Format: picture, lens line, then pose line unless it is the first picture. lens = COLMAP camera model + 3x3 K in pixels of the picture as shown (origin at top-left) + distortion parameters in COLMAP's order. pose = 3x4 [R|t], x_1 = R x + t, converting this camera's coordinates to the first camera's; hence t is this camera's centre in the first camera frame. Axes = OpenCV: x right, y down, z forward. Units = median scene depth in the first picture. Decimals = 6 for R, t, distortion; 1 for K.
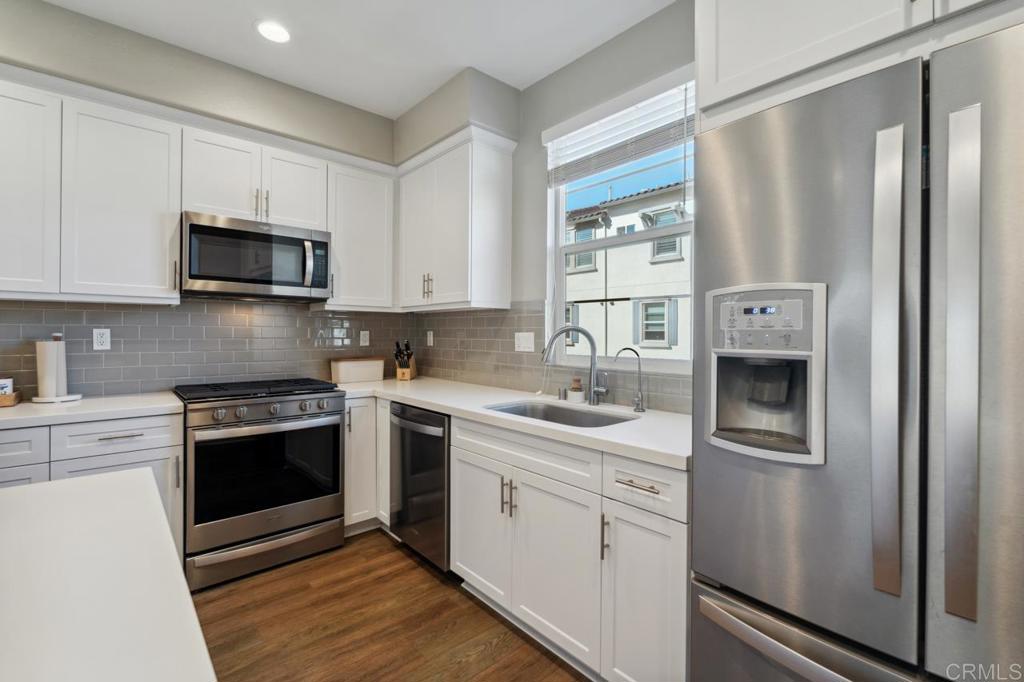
lens RADIAL K [[450.8, 0, 515.7], [0, 450.8, 334.4], [0, 0, 1]] dist [-0.006959, 0.001346]
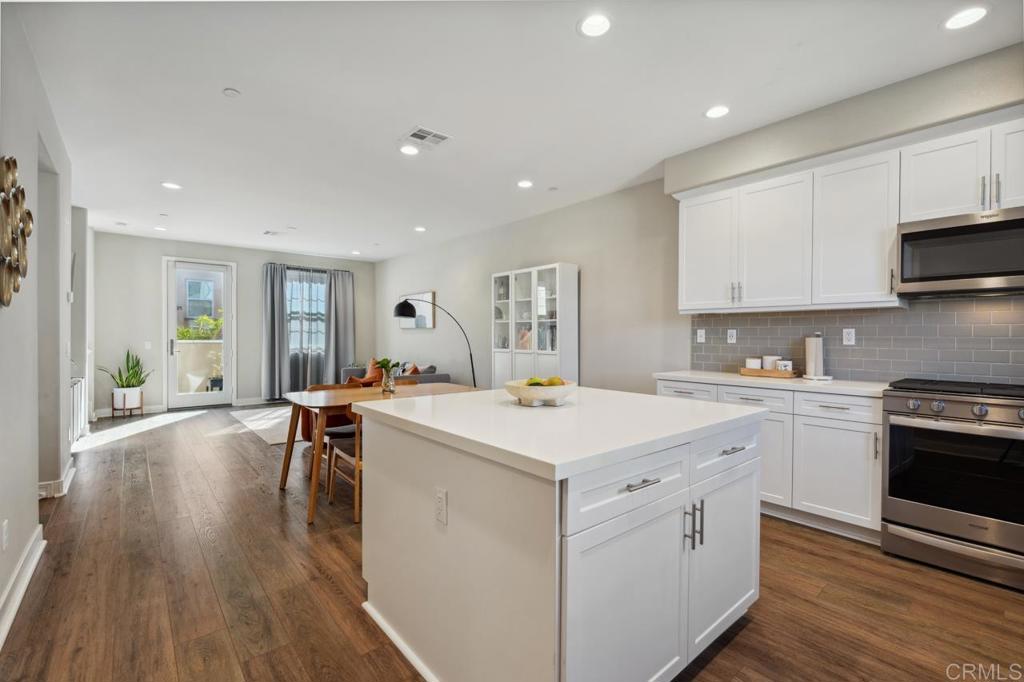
lens RADIAL K [[450.8, 0, 511.5], [0, 450.8, 340.7], [0, 0, 1]] dist [-0.006959, 0.001346]
pose [[-0.026036, 0.005850, -0.999644, 0.426430], [-0.005047, 0.999969, 0.005983, 0.019975], [0.999648, 0.005201, -0.026006, 0.047866]]
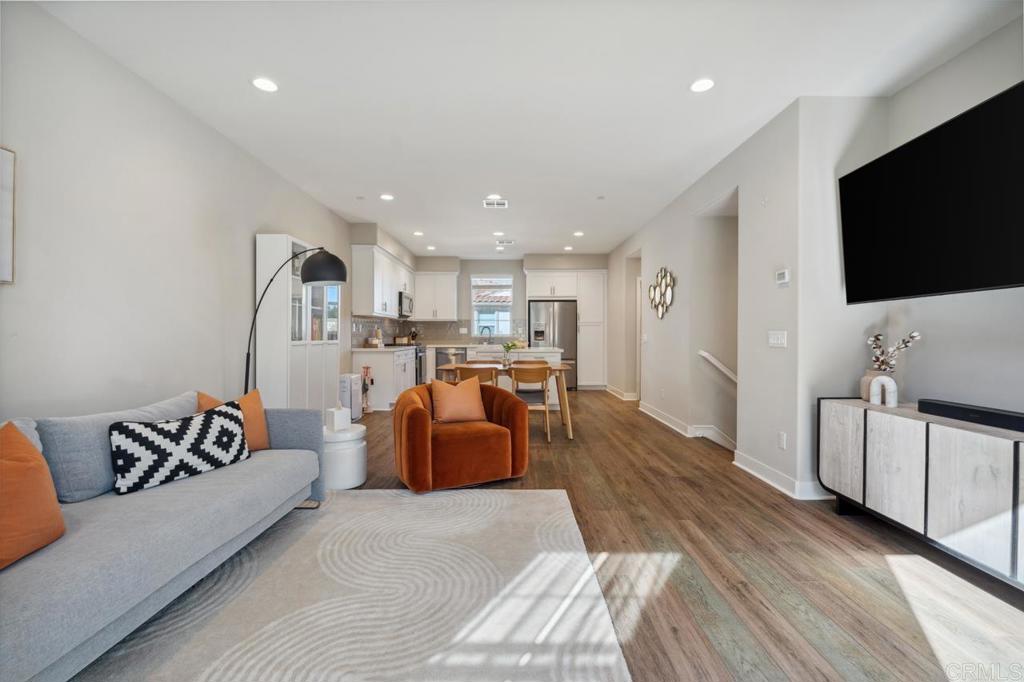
lens RADIAL K [[450.8, 0, 517.0], [0, 450.8, 339.9], [0, 0, 1]] dist [-0.006959, 0.001346]
pose [[0.654579, -0.009579, 0.755933, -2.781978], [0.001483, 0.999934, 0.011387, 0.057093], [-0.755992, -0.006333, 0.654550, -1.927176]]
